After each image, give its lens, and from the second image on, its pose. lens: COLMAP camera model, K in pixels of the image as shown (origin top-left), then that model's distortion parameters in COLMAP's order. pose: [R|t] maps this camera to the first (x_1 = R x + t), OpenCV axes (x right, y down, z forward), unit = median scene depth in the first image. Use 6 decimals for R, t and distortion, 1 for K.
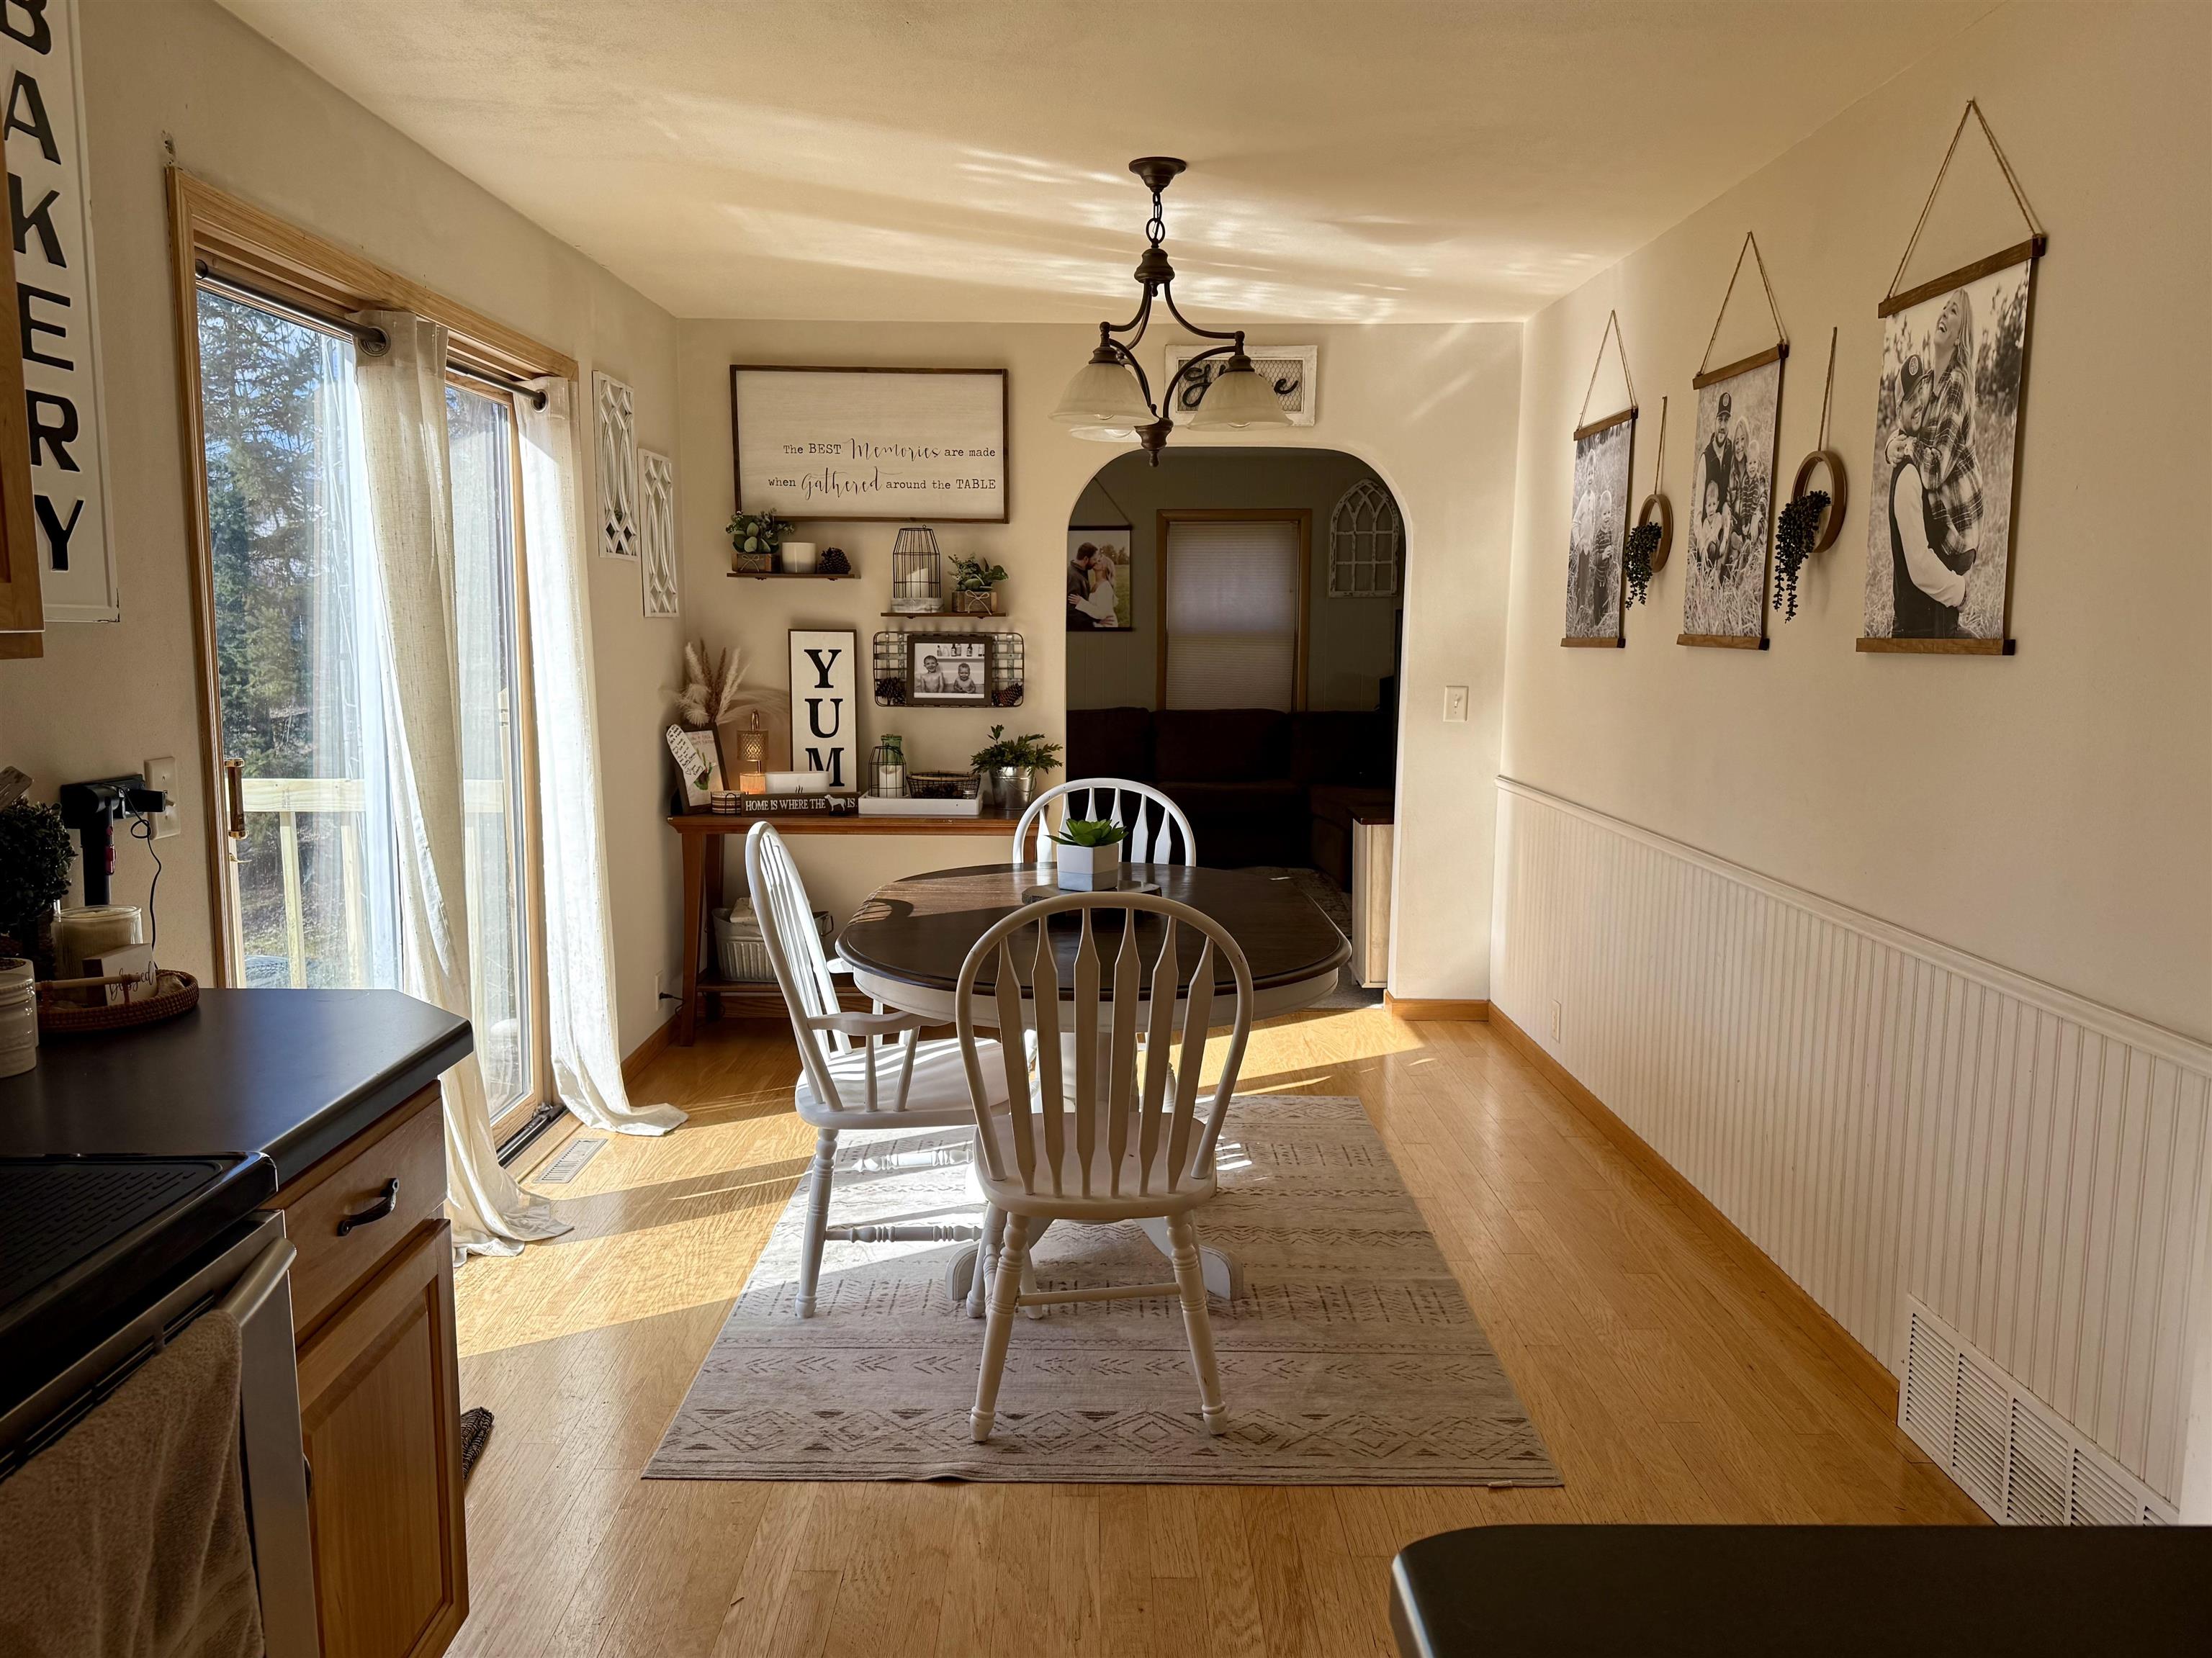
lens RADIAL K [[1583.2, 0, 1115.6], [0, 1583.2, 856.9], [0, 0, 1]] dist [0.101352, -0.100051]
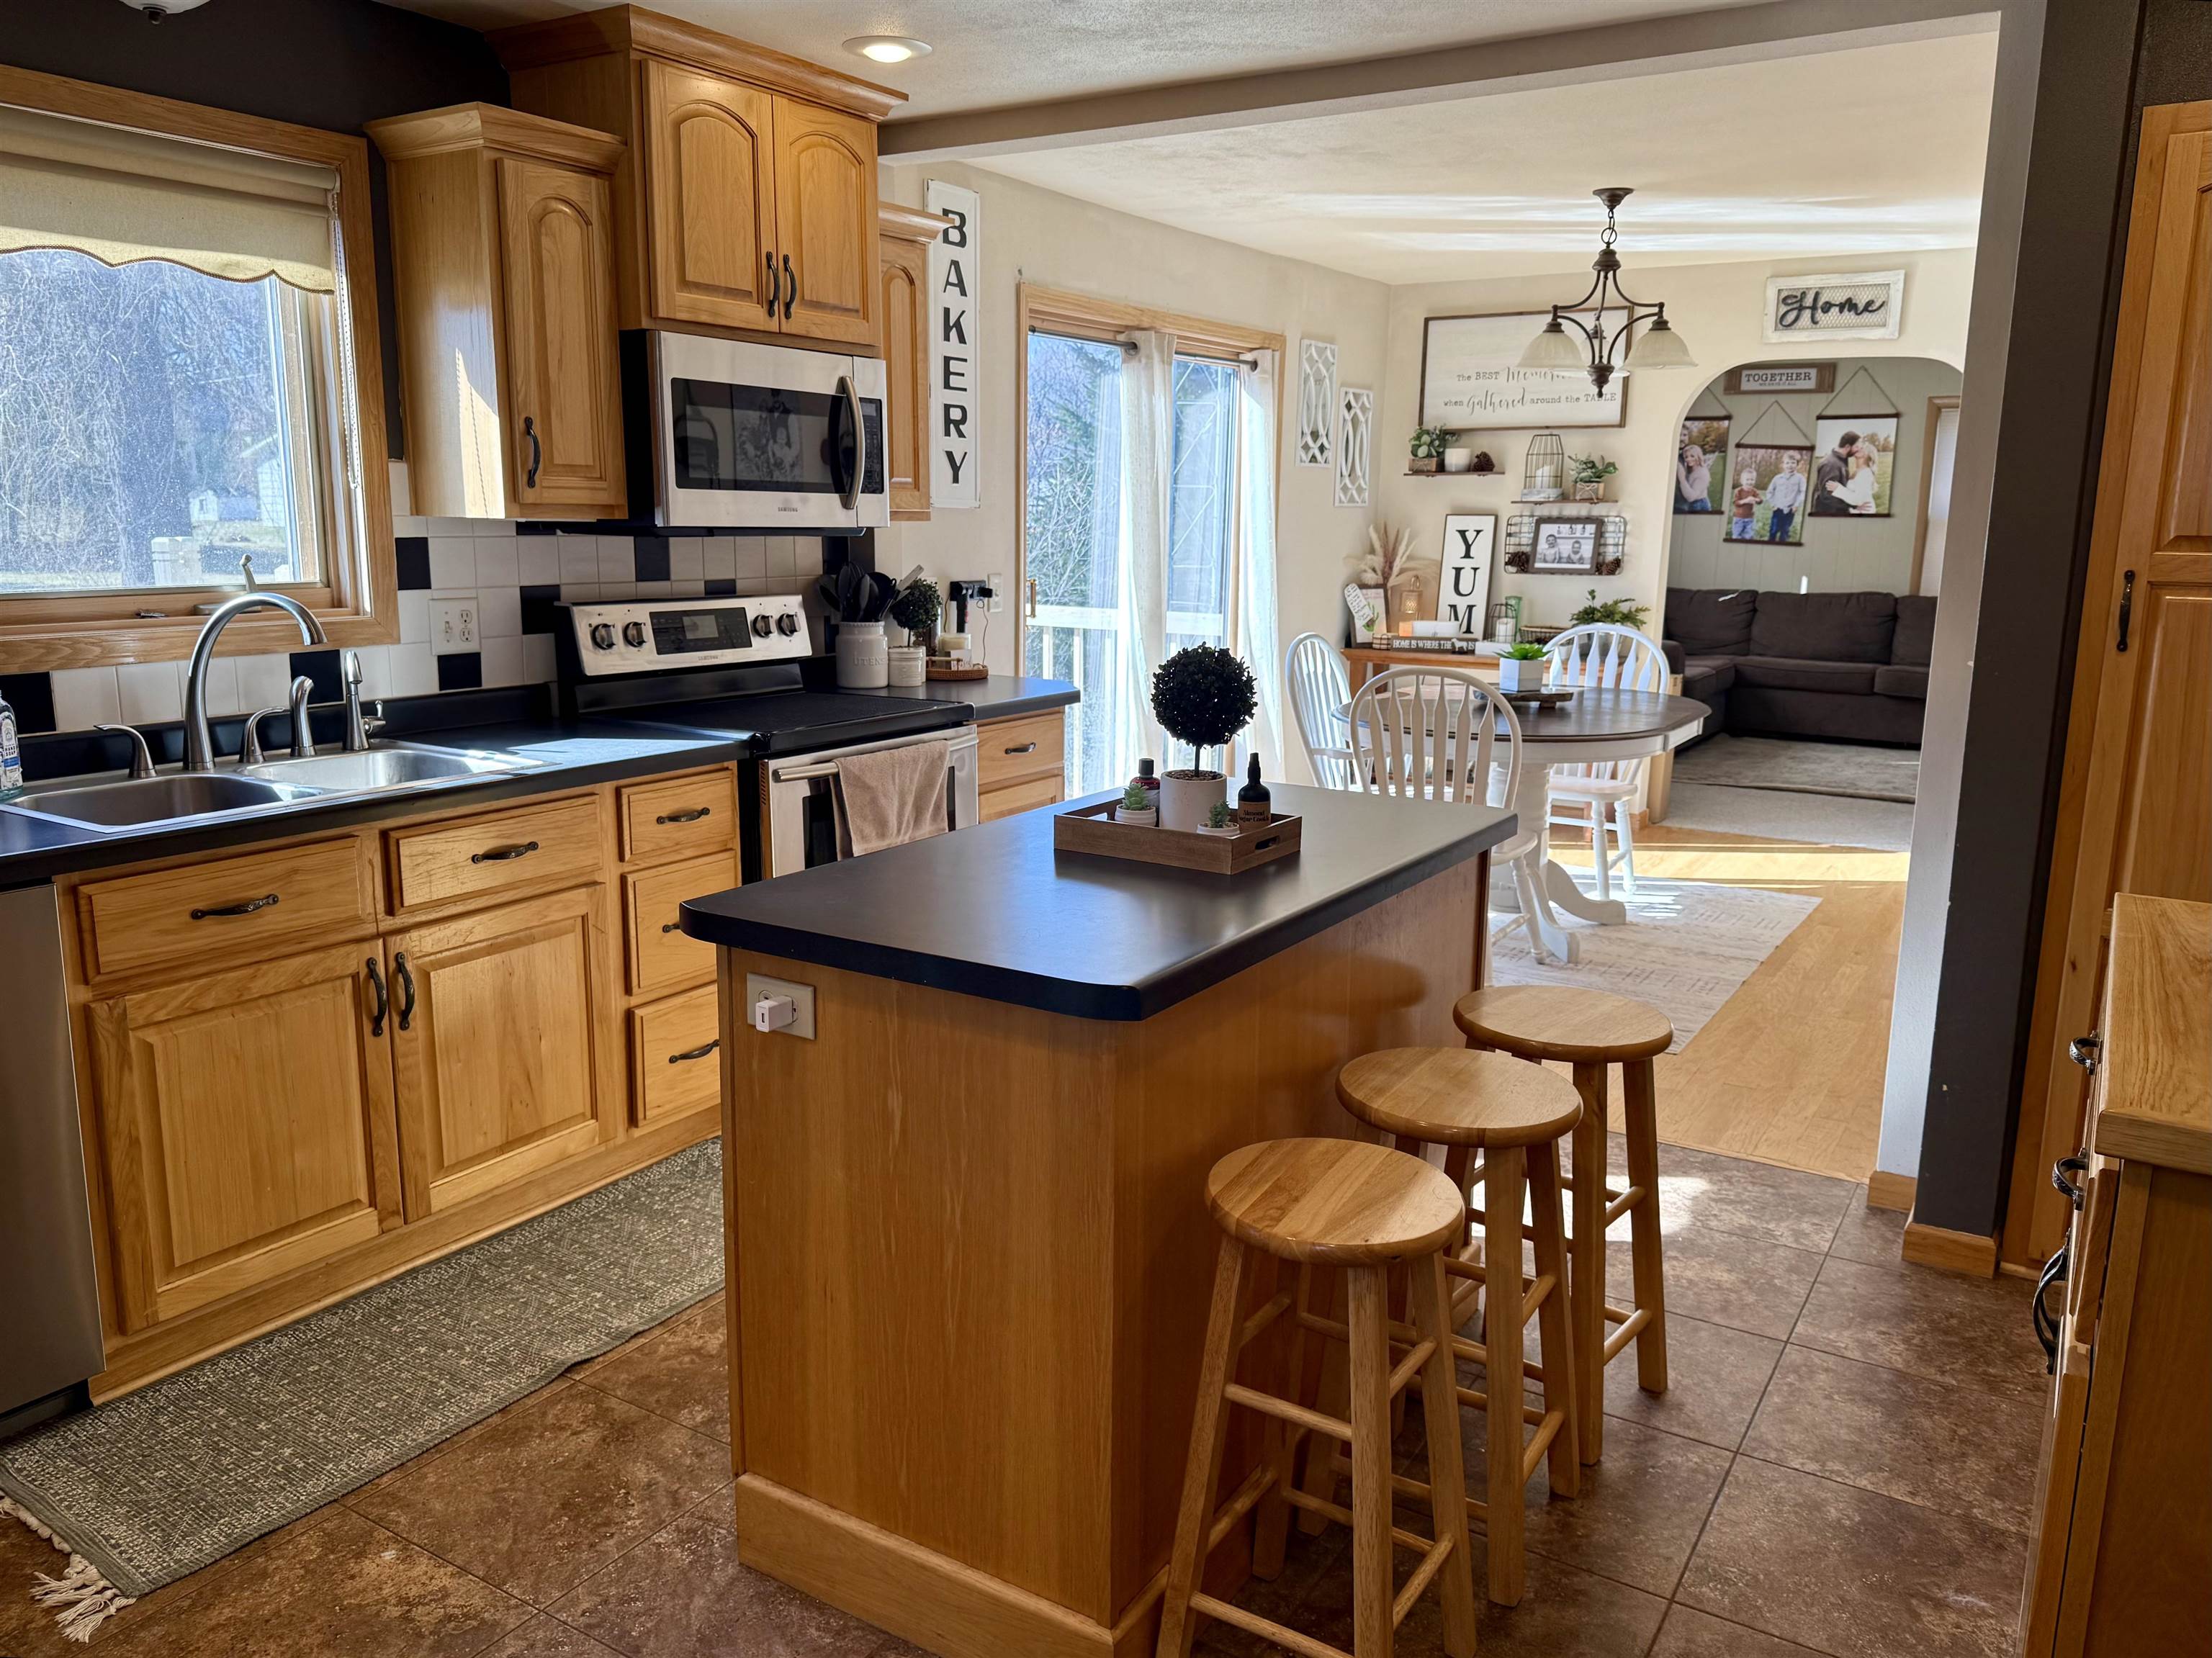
lens RADIAL K [[1673.7, 0, 1106.0], [0, 1673.7, 829.0], [0, 0, 1]] dist [0.176832, -0.316271]
pose [[0.841924, 0.103819, -0.529515, 0.337074], [-0.084369, 0.994575, 0.060854, 0.058031], [0.532960, -0.006559, 0.846115, -0.360742]]
